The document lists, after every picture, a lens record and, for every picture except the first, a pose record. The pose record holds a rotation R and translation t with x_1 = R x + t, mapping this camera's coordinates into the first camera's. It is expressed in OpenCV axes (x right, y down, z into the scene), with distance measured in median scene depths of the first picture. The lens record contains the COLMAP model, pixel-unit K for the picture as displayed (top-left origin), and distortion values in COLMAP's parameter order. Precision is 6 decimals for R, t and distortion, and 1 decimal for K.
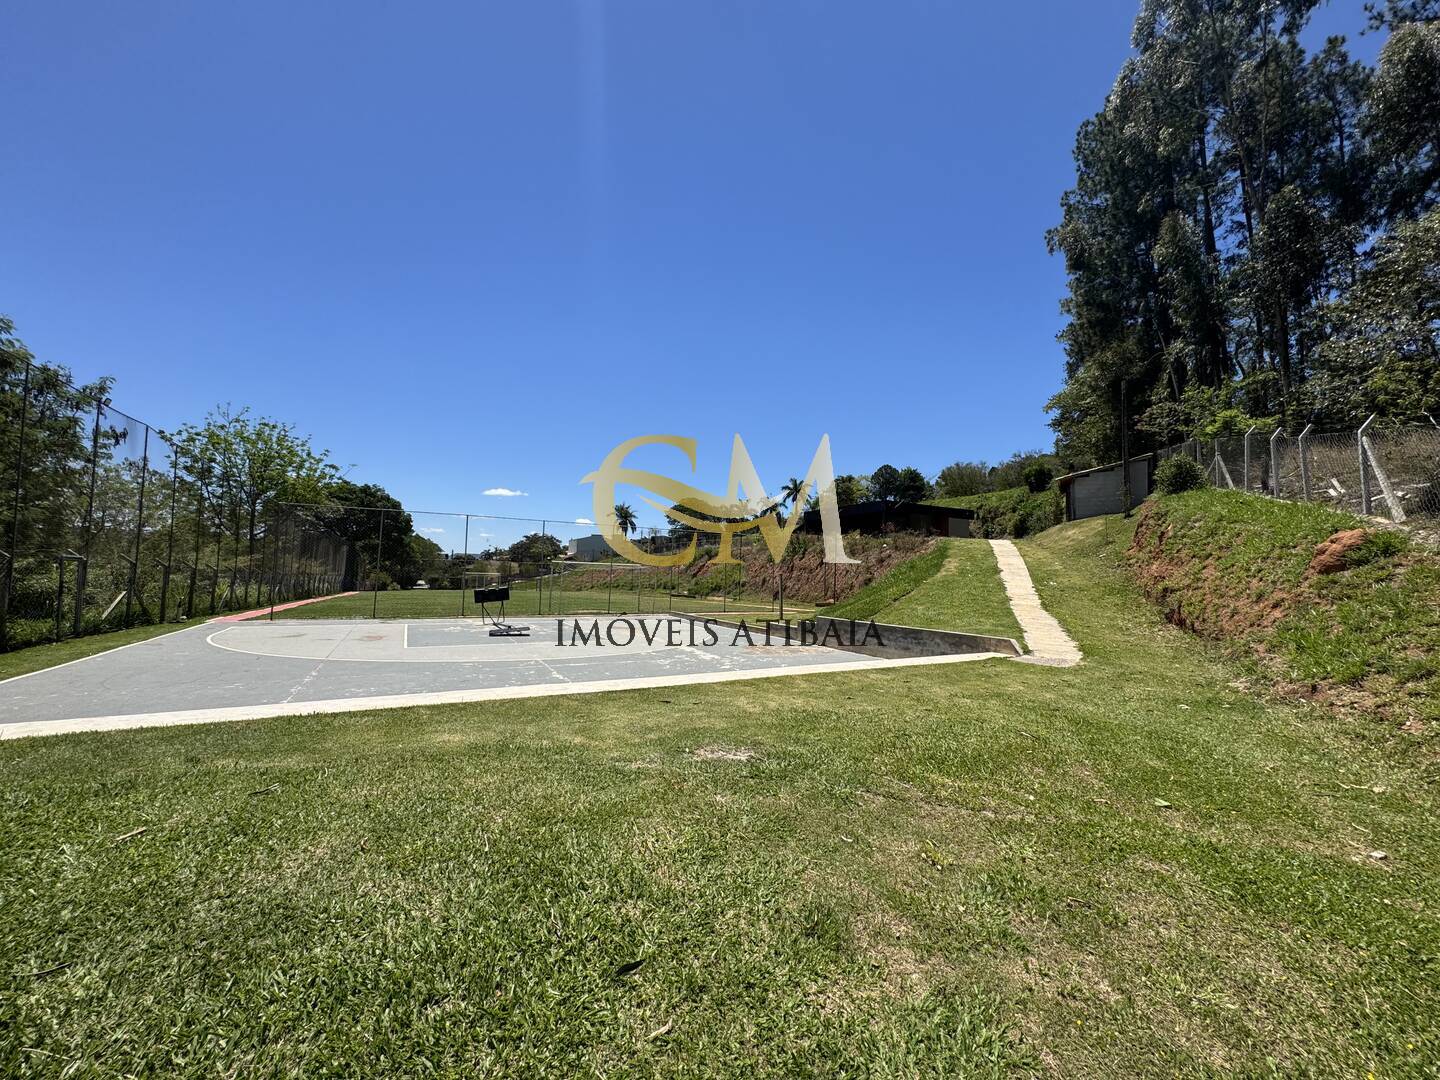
lens RADIAL K [[573.2, 0, 718.0], [0, 573.2, 538.8], [0, 0, 1]] dist [-0.000388, -0.000298]
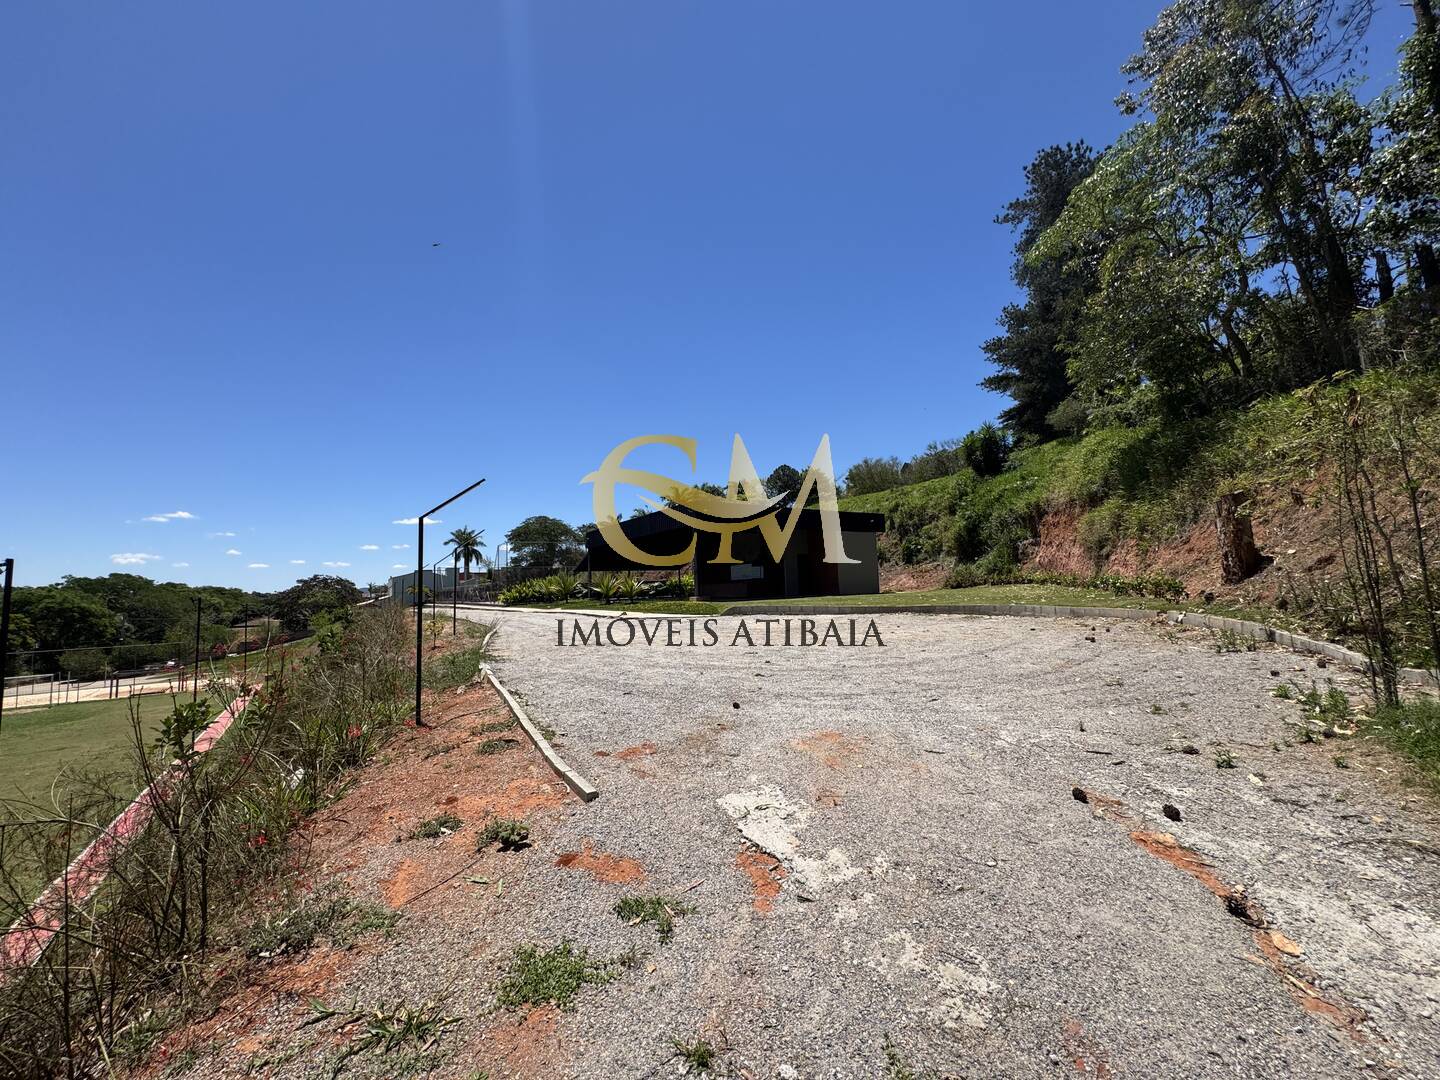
lens RADIAL K [[573.2, 0, 718.0], [0, 573.2, 538.8], [0, 0, 1]] dist [-0.000388, -0.000298]
pose [[0.990387, -0.051822, 0.128252, 0.184688], [0.055179, 0.998217, -0.022766, -0.018959], [-0.126843, 0.029624, 0.991480, 0.405711]]
